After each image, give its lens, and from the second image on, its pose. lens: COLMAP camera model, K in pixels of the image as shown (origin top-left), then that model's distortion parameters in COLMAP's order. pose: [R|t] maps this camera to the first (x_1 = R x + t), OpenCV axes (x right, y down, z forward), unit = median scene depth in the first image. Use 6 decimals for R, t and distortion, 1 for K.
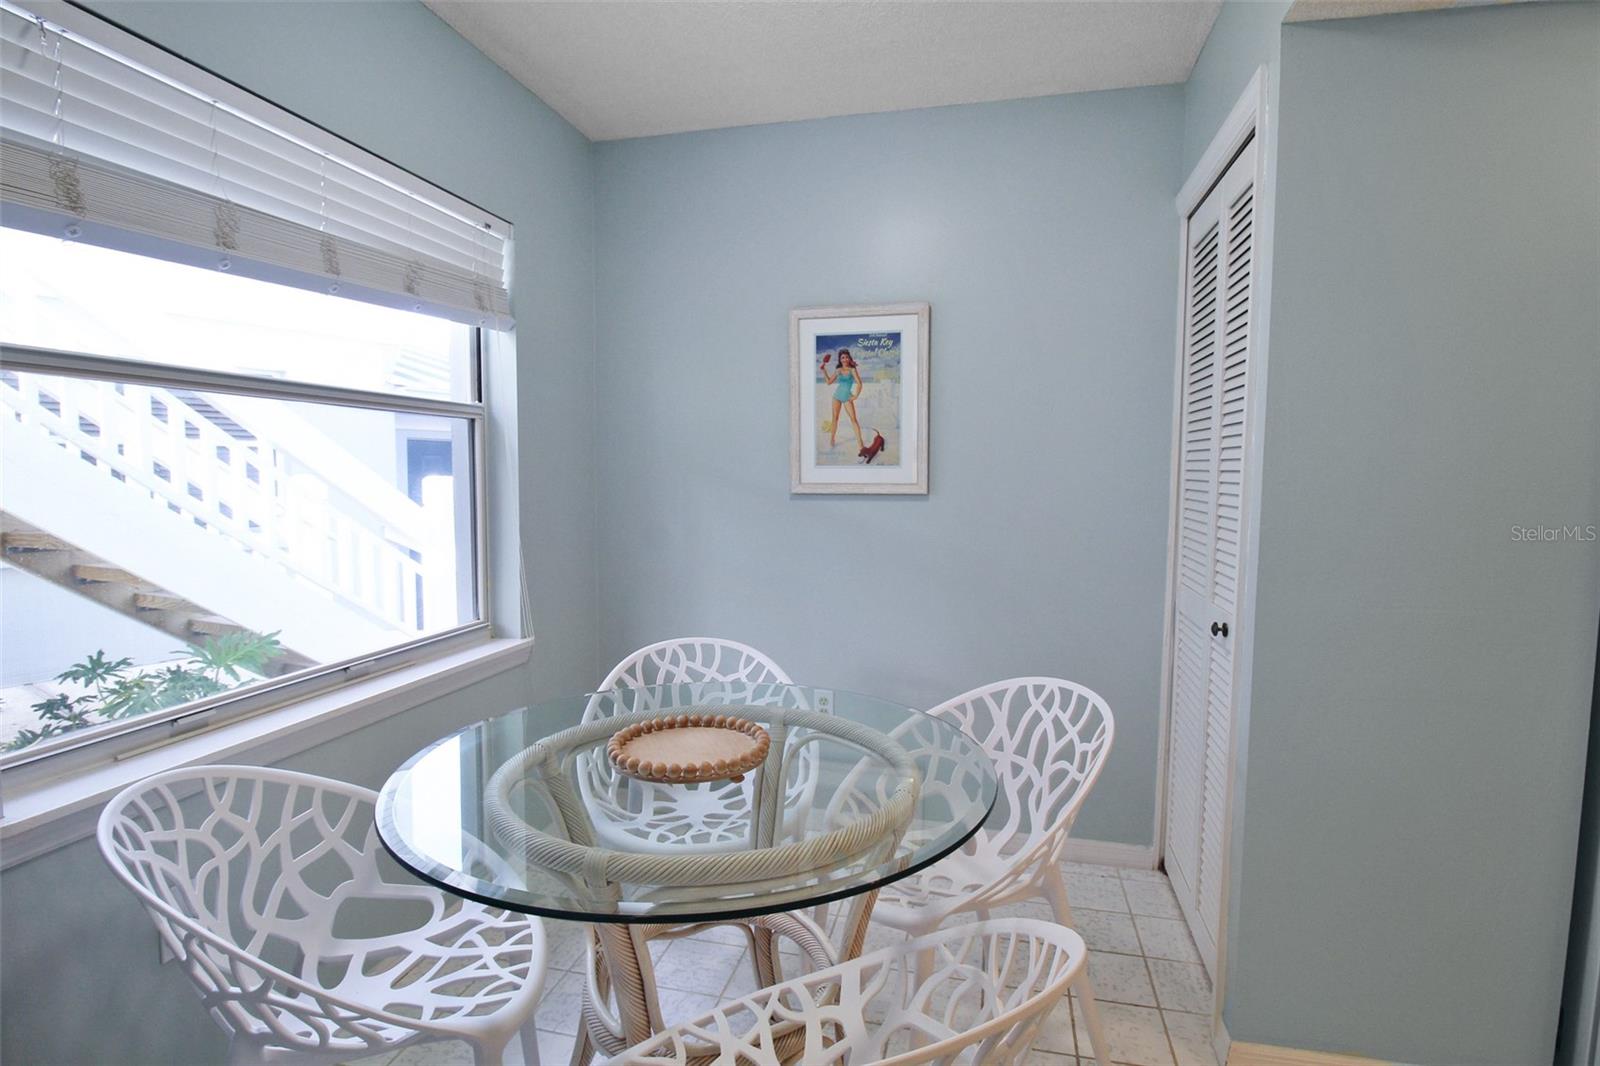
lens RADIAL K [[764.5, 0, 813.3], [0, 764.5, 528.1], [0, 0, 1]] dist [-0.000137, -0.012969]
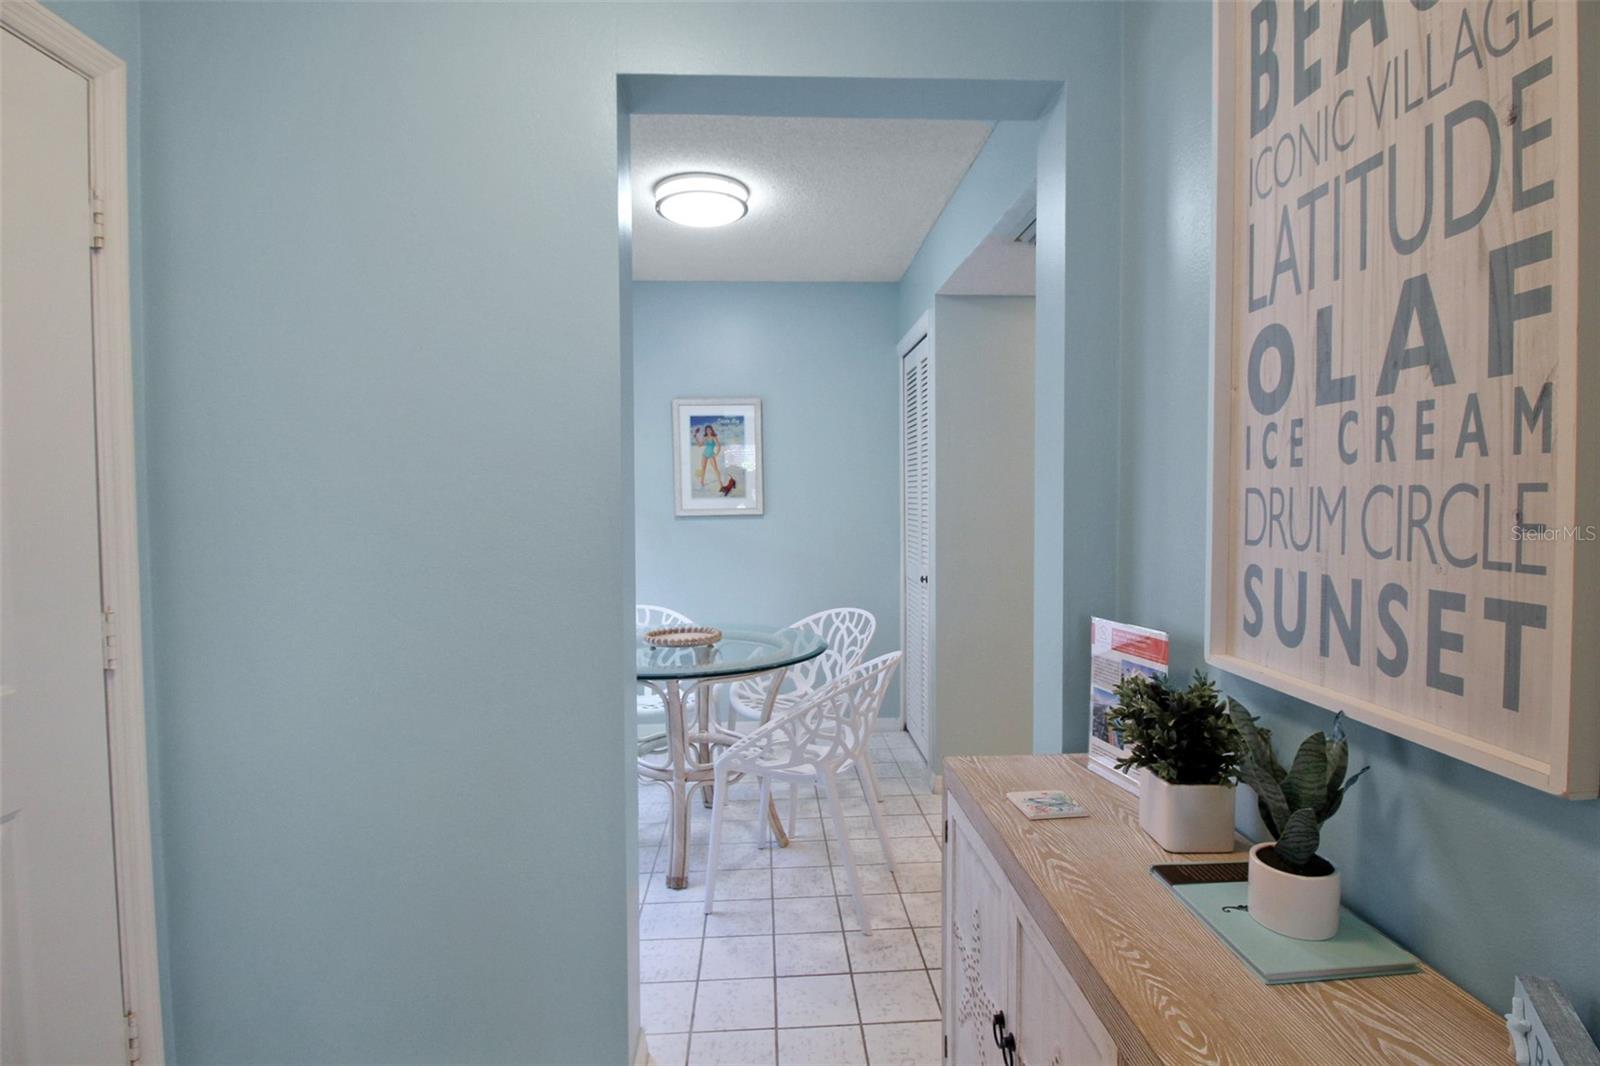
lens RADIAL K [[764.5, 0, 813.3], [0, 764.5, 528.1], [0, 0, 1]] dist [-0.000137, -0.012969]
pose [[0.954032, -0.029161, 0.298284, -0.236041], [0.039629, 0.998790, -0.029106, 0.036528], [-0.297074, 0.039589, 0.954033, -0.585535]]
